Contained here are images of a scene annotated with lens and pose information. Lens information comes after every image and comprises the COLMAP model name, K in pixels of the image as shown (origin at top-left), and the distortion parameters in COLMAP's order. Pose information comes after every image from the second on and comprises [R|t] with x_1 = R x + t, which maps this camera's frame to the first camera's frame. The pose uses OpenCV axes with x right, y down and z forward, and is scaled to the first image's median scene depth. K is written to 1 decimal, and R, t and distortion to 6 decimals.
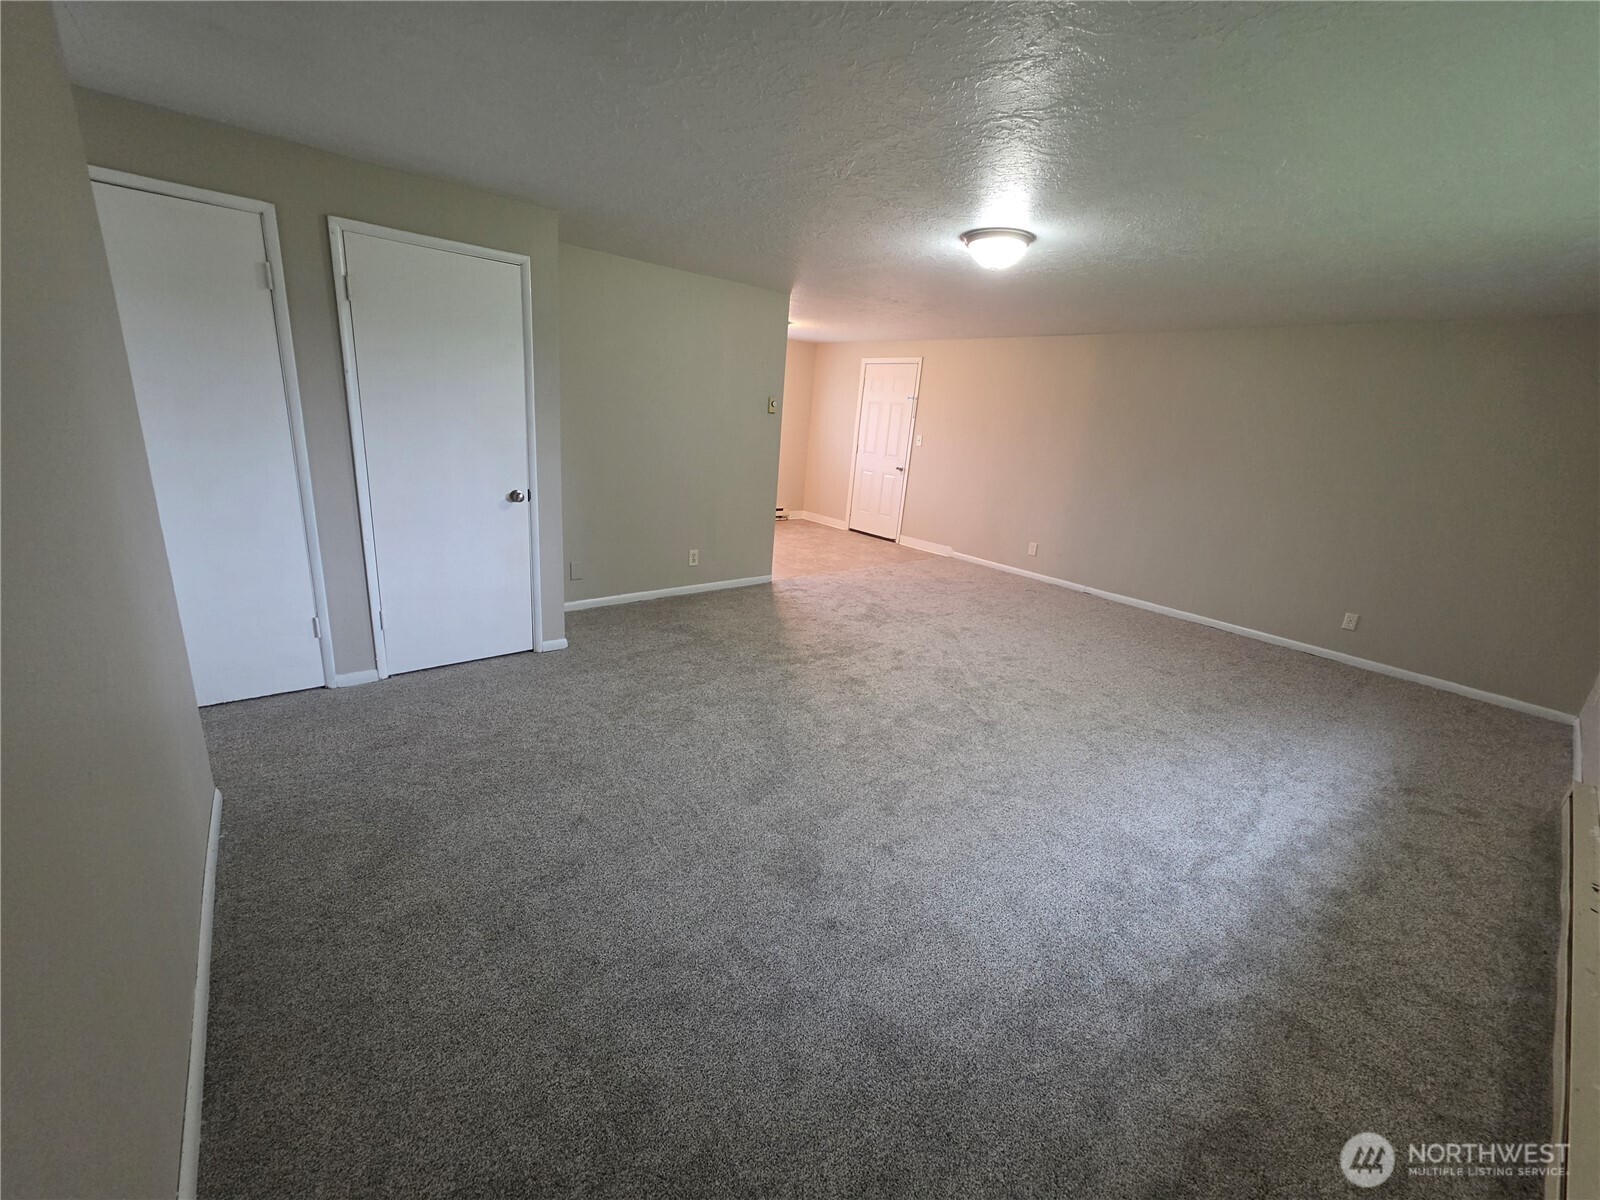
lens RADIAL K [[651.8, 0, 805.6], [0, 651.8, 597.1], [0, 0, 1]] dist [-0.000705, -0.000405]
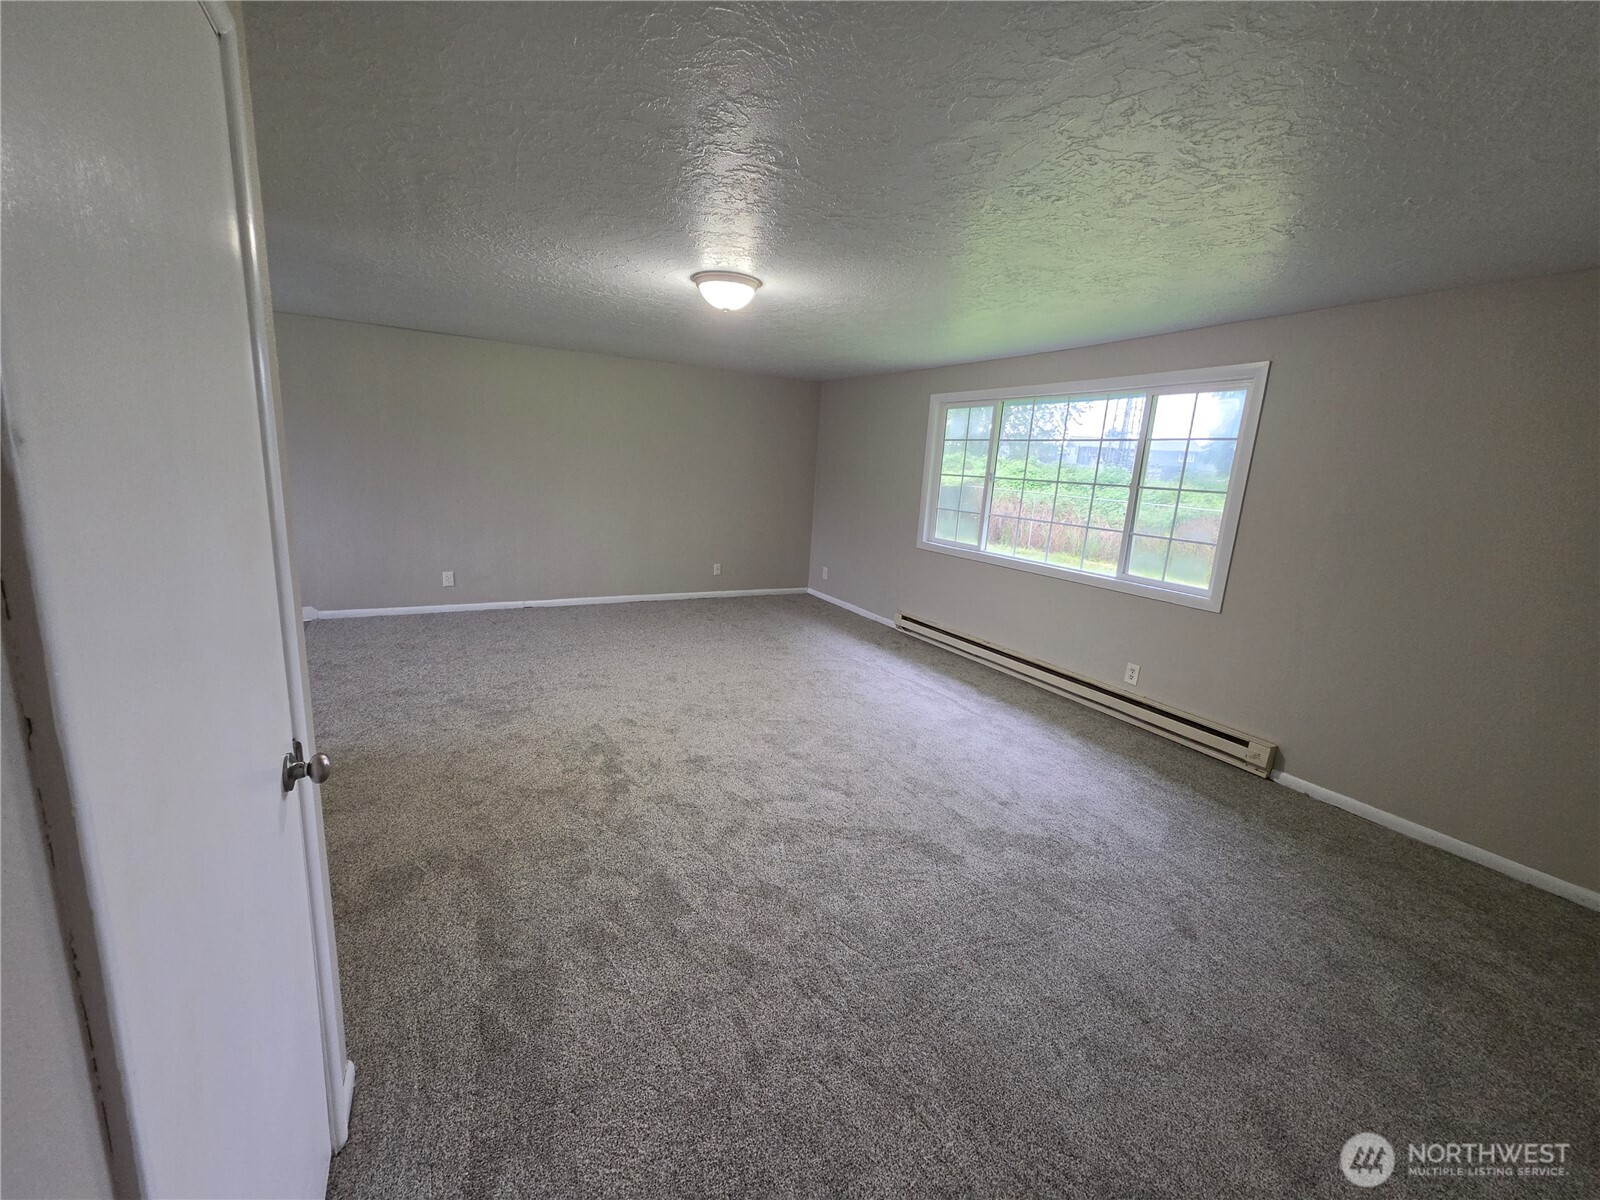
lens RADIAL K [[618.7, 0, 819.6], [0, 618.7, 596.9], [0, 0, 1]] dist [-0.000633, -0.000101]
pose [[0.174130, -0.272498, 0.946268, -0.709025], [0.223050, 0.946887, 0.231631, -0.266761], [-0.959128, 0.170731, 0.225663, 0.710150]]
